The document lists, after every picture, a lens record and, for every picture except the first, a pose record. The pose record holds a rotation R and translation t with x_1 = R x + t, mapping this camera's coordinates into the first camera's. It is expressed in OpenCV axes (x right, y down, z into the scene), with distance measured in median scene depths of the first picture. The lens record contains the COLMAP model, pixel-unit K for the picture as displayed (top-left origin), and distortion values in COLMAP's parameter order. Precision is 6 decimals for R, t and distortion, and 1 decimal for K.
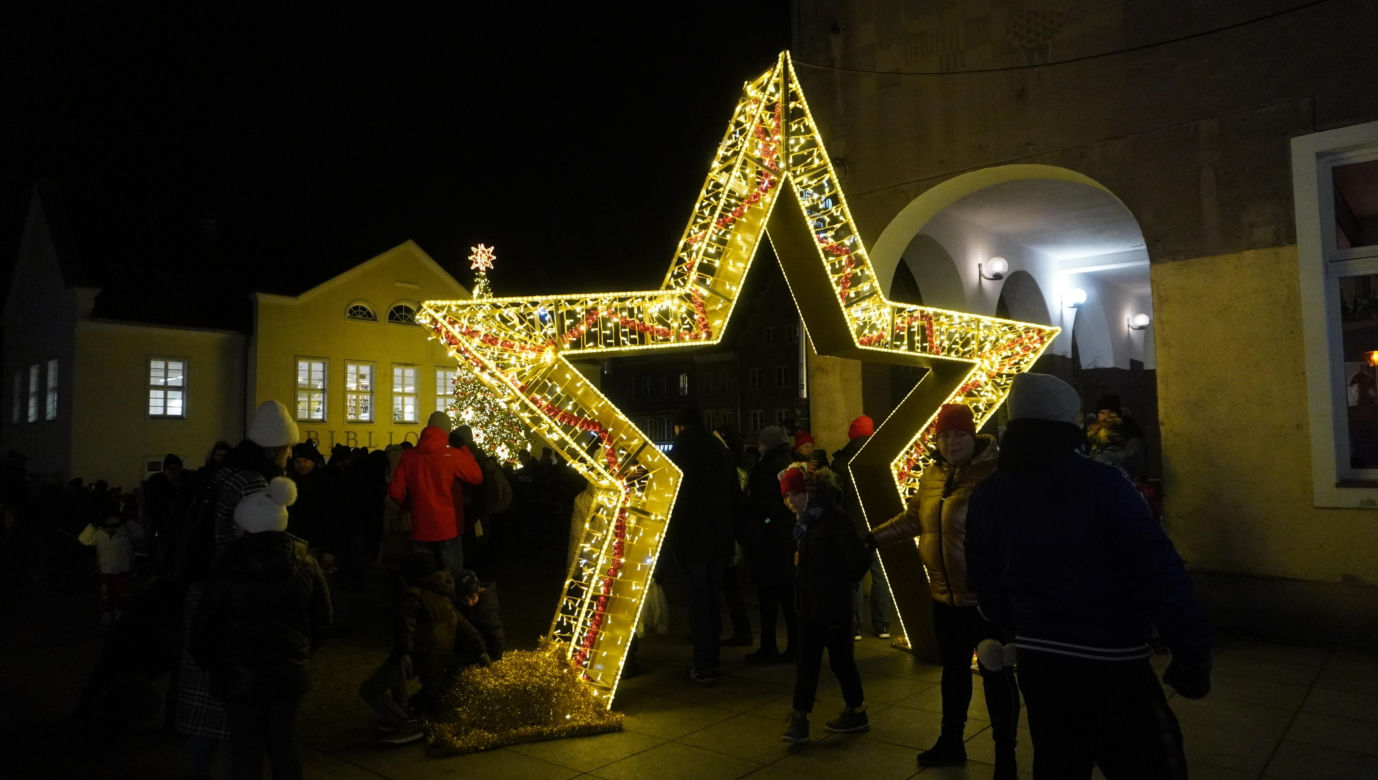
lens RADIAL K [[925.3, 0, 681.8], [0, 925.3, 390.6], [0, 0, 1]] dist [-0.032694, -0.001042]
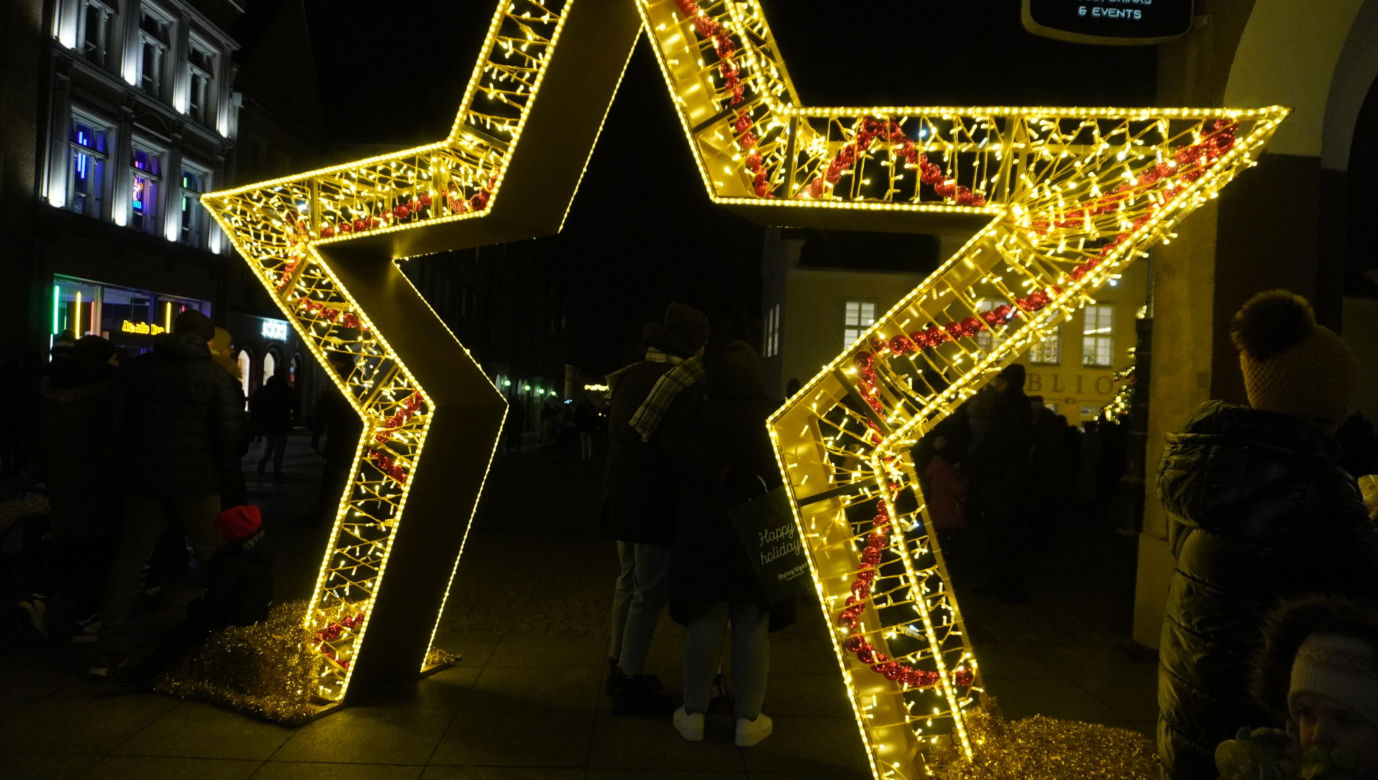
lens RADIAL K [[925.3, 0, 681.8], [0, 925.3, 390.6], [0, 0, 1]] dist [-0.032694, -0.001042]
pose [[0.668726, 0.047668, -0.741979, 0.586582], [-0.004143, 0.998166, 0.060393, 0.031855], [0.743497, -0.037312, 0.667697, 0.612608]]
